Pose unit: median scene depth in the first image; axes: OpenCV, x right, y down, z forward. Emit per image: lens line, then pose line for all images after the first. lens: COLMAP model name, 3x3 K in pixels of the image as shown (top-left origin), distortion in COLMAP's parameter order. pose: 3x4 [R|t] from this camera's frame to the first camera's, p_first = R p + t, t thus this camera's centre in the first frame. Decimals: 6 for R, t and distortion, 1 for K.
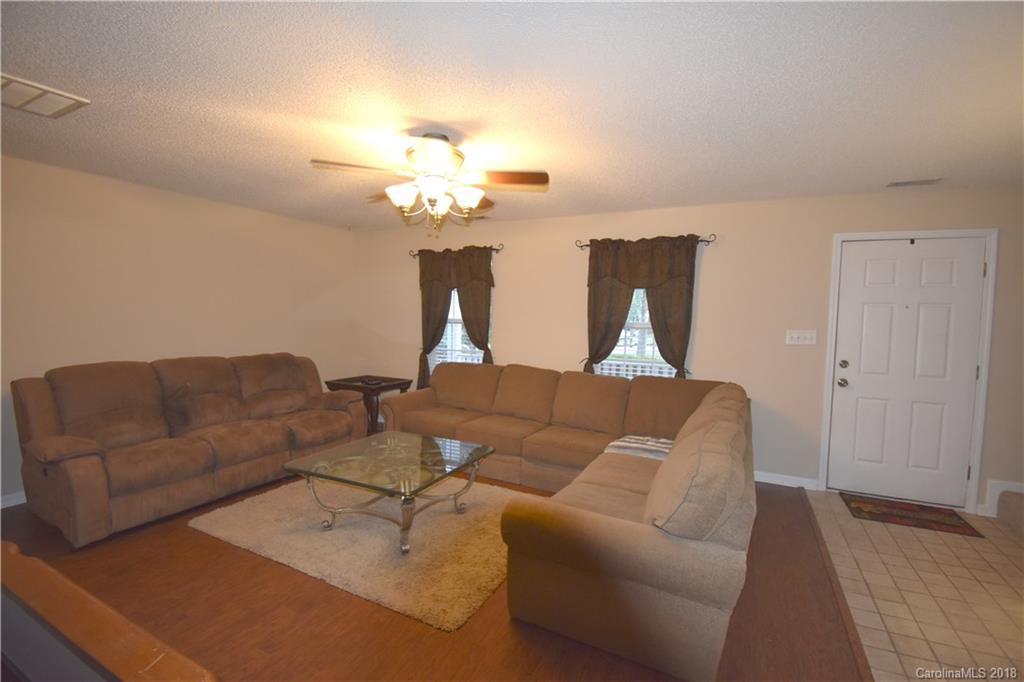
lens RADIAL K [[453.4, 0, 520.2], [0, 453.4, 346.3], [0, 0, 1]] dist [0.004046, -0.018391]
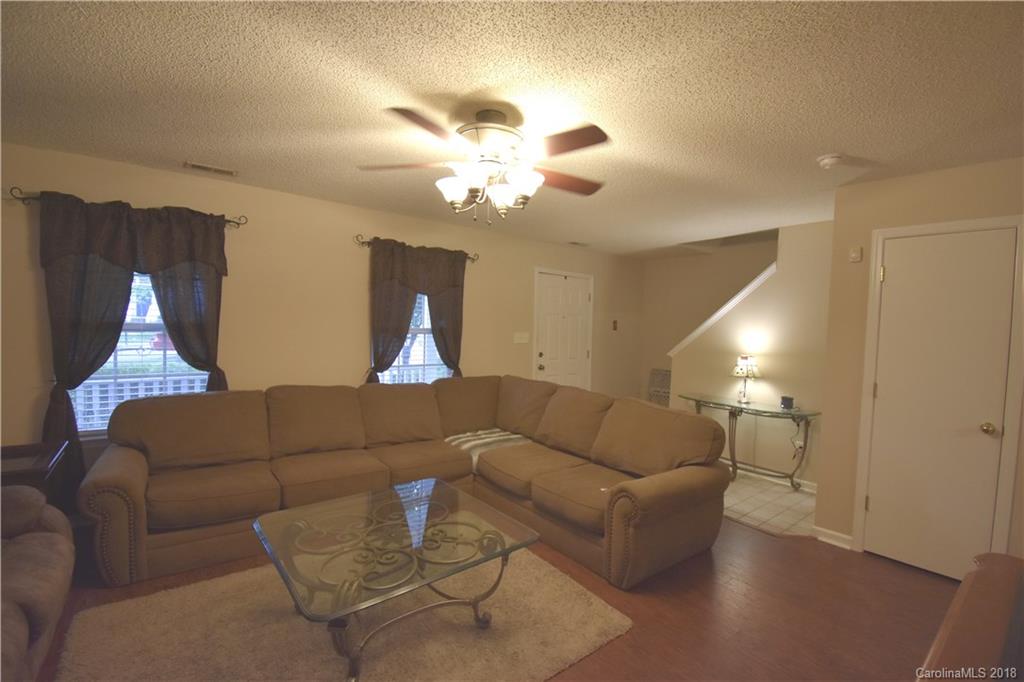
lens RADIAL K [[453.4, 0, 515.2], [0, 453.4, 339.3], [0, 0, 1]] dist [0.004046, -0.018391]
pose [[0.418532, -0.029906, 0.907710, -0.546721], [0.048218, 0.998780, 0.010674, -0.025338], [-0.906921, 0.039300, 0.419463, 0.358917]]
